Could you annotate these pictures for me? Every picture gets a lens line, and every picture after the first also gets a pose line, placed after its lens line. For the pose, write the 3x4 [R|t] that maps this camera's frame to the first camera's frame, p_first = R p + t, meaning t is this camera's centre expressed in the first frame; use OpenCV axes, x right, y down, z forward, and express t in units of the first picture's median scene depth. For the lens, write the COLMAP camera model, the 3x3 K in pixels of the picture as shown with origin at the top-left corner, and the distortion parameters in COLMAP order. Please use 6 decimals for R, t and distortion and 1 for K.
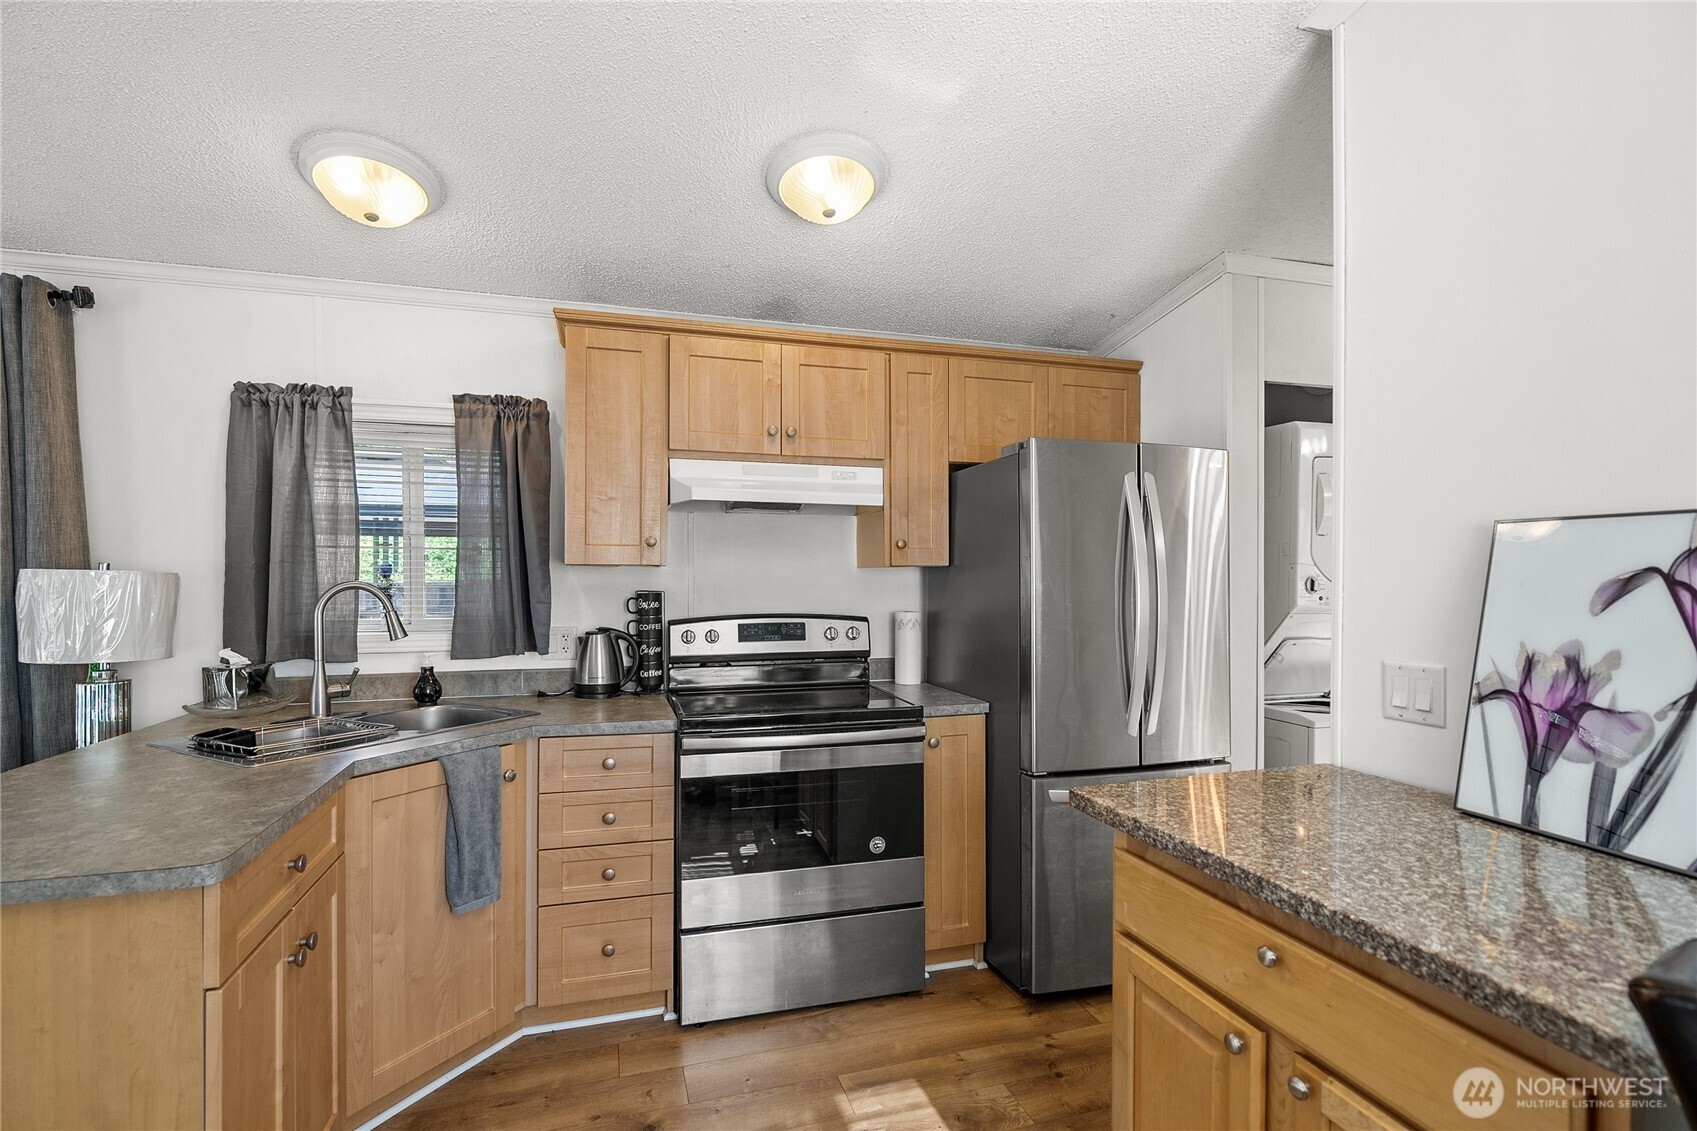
lens RADIAL K [[783.6, 0, 836.2], [0, 783.6, 570.9], [0, 0, 1]] dist [-0.008465, 0.002894]
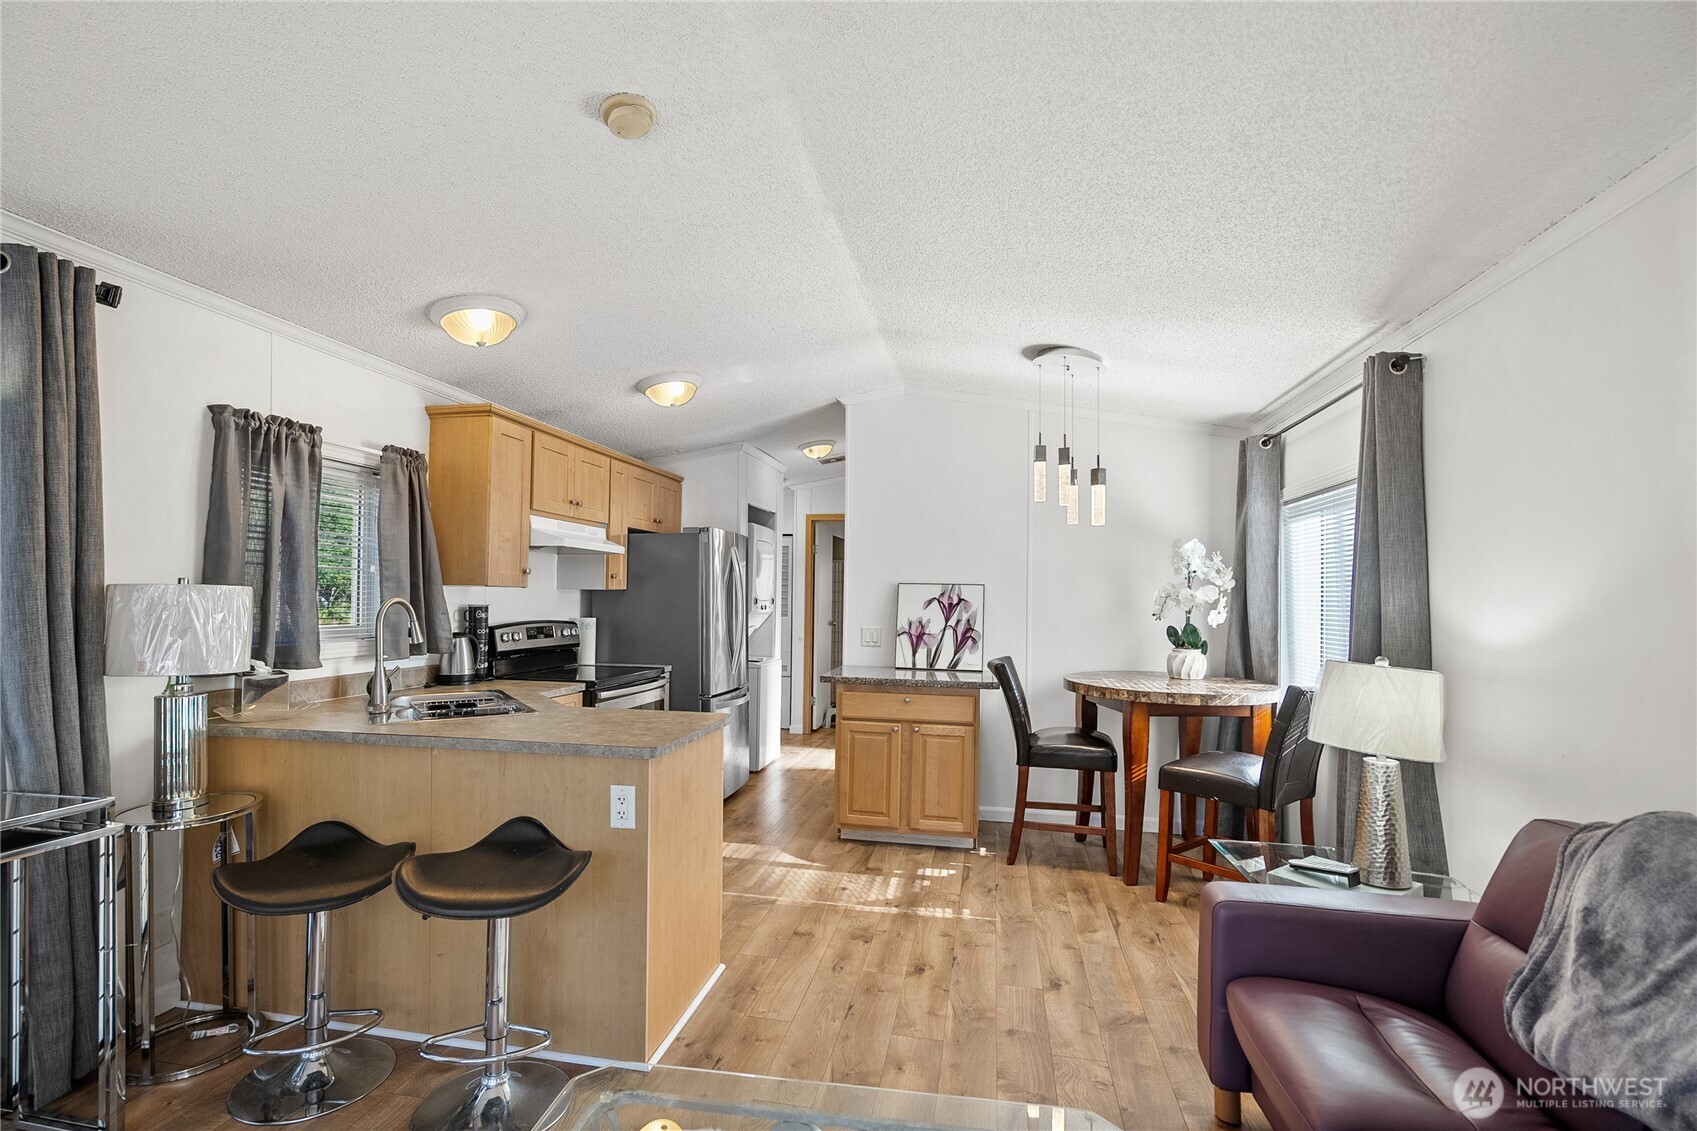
lens RADIAL K [[783.6, 0, 843.1], [0, 783.6, 585.7], [0, 0, 1]] dist [-0.008465, 0.002894]
pose [[0.468487, 0.019874, 0.883247, -1.407161], [-0.018821, 0.999745, -0.012512, -0.003099], [-0.883270, -0.010762, 0.468742, -0.239840]]
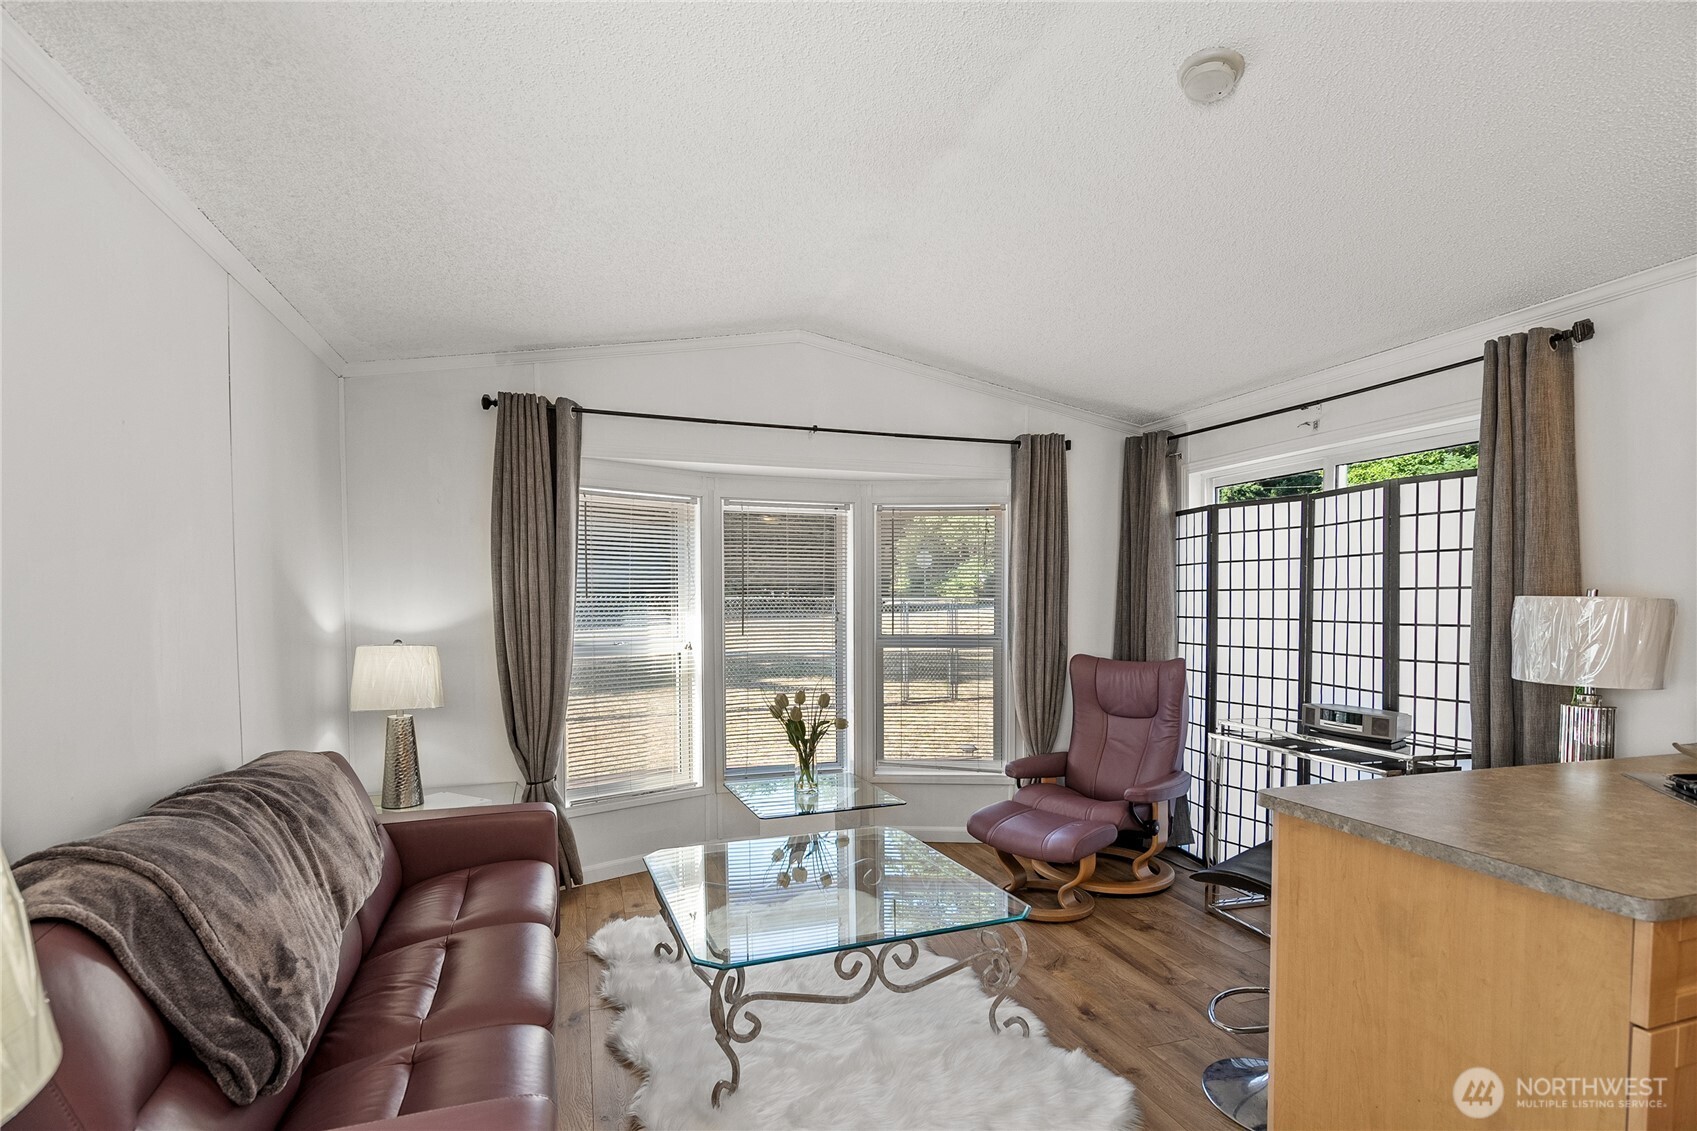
lens RADIAL K [[783.6, 0, 819.4], [0, 783.6, 639.0], [0, 0, 1]] dist [-0.008465, 0.002894]
pose [[0.004897, 0.046237, -0.998919, 0.073251], [0.008198, 0.998895, 0.046276, -0.000988], [0.999954, -0.008416, 0.004512, -0.013738]]
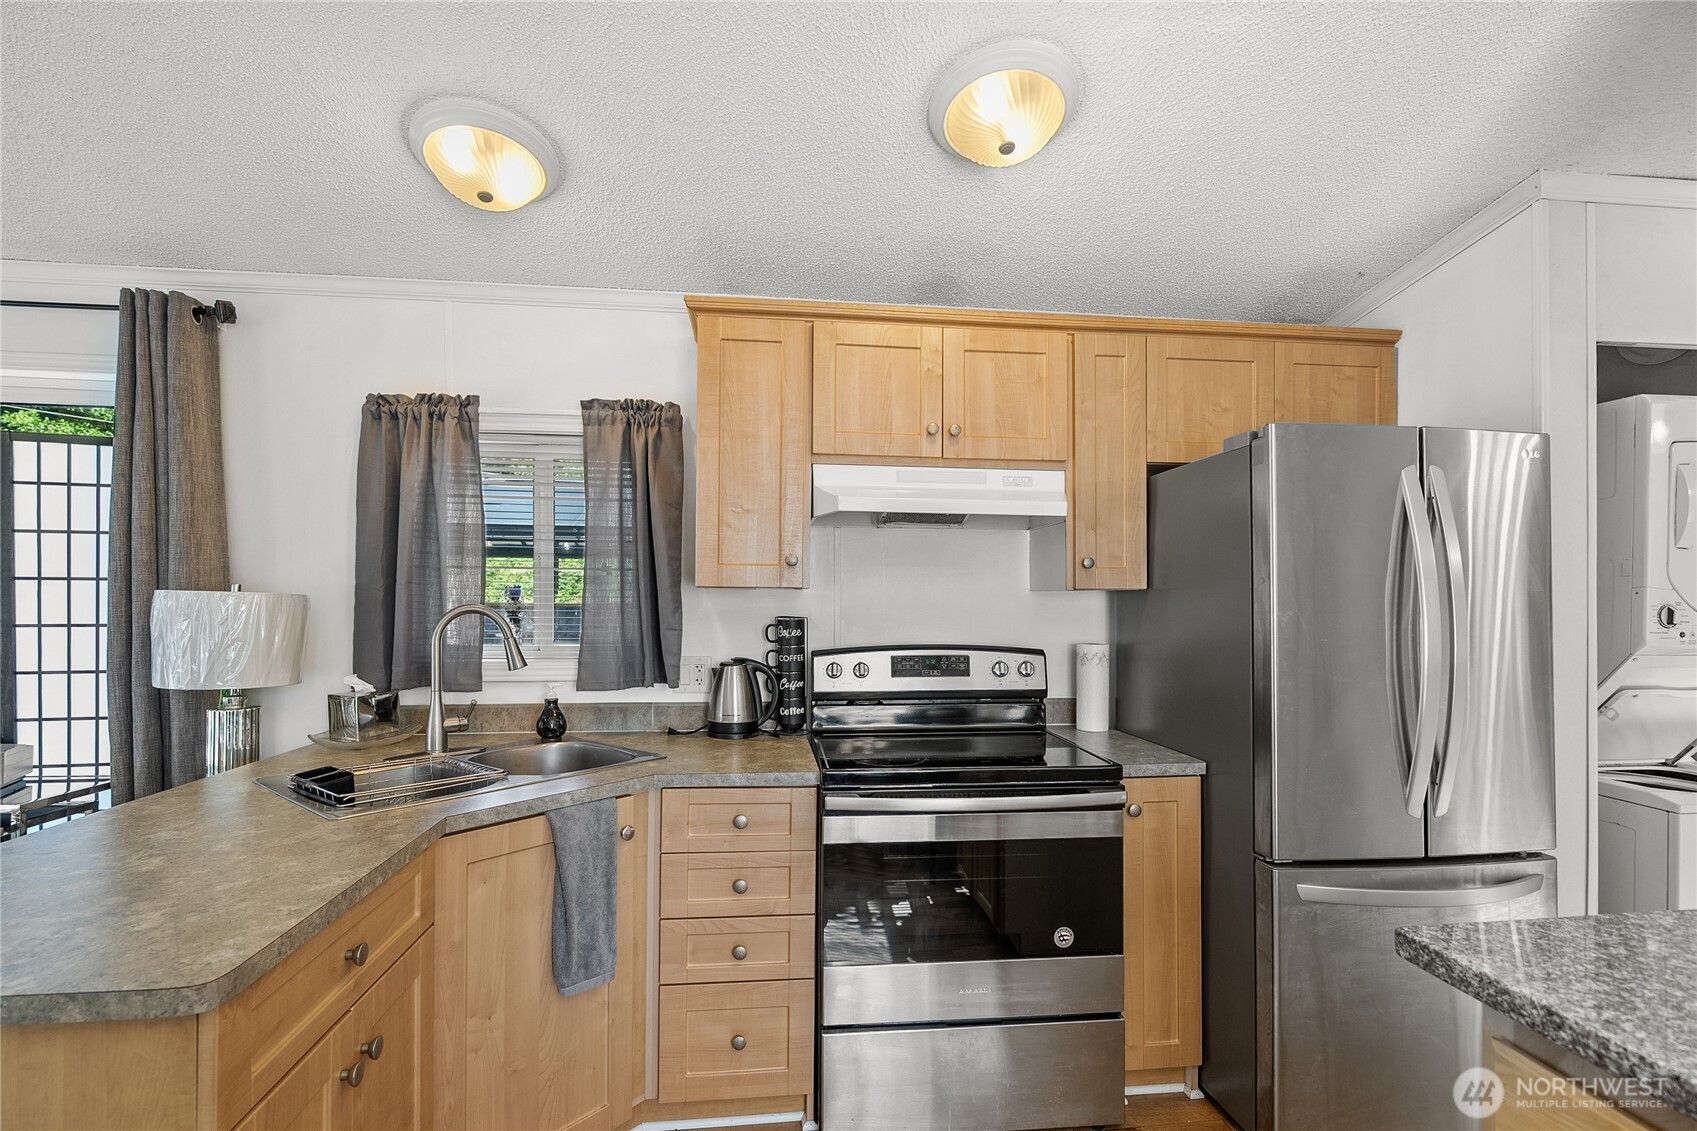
lens RADIAL K [[783.6, 0, 848.3], [0, 783.6, 583.4], [0, 0, 1]] dist [-0.008465, 0.002894]
pose [[0.985081, 0.001264, -0.172085, -0.029076], [-0.003335, 0.999925, -0.011746, -0.002144], [0.172057, 0.012144, 0.985012, 0.178619]]
